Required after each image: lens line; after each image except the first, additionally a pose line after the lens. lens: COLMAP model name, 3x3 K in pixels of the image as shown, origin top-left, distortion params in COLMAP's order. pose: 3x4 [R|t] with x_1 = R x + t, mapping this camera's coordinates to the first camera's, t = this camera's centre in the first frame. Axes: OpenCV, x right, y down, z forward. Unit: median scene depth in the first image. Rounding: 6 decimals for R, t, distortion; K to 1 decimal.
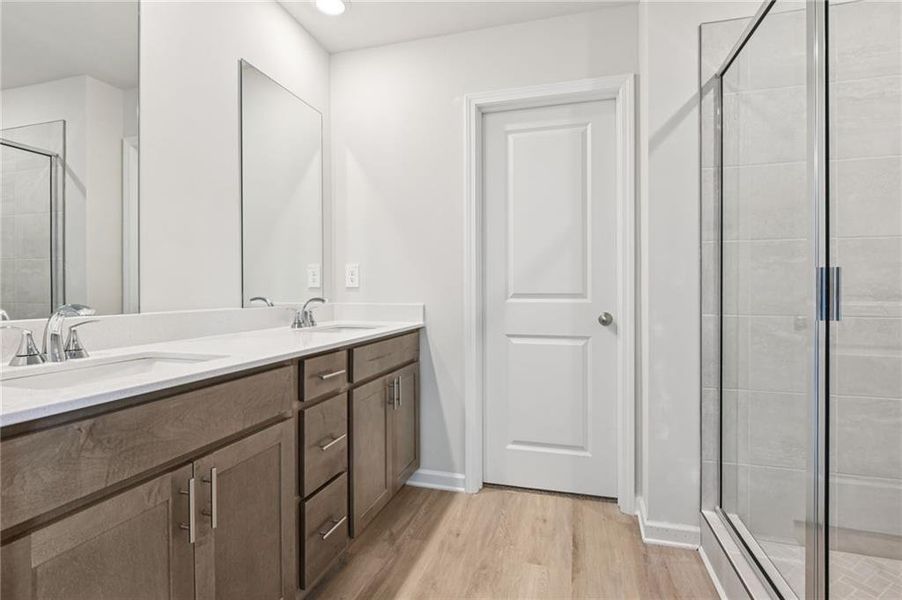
lens RADIAL K [[501.2, 0, 455.0], [0, 501.2, 288.8], [0, 0, 1]] dist [-0.007452, -0.003327]
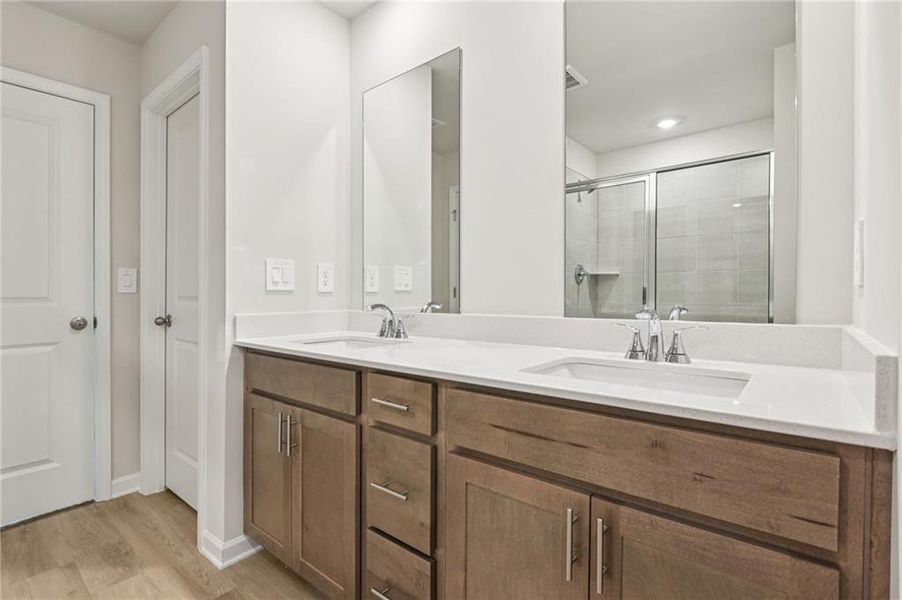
lens RADIAL K [[501.2, 0, 455.0], [0, 501.2, 288.8], [0, 0, 1]] dist [-0.007452, -0.003327]
pose [[-0.405529, 0.002713, -0.914078, 0.411289], [-0.003803, 0.999982, 0.004655, -0.011575], [0.914074, 0.005364, -0.405511, 1.348011]]
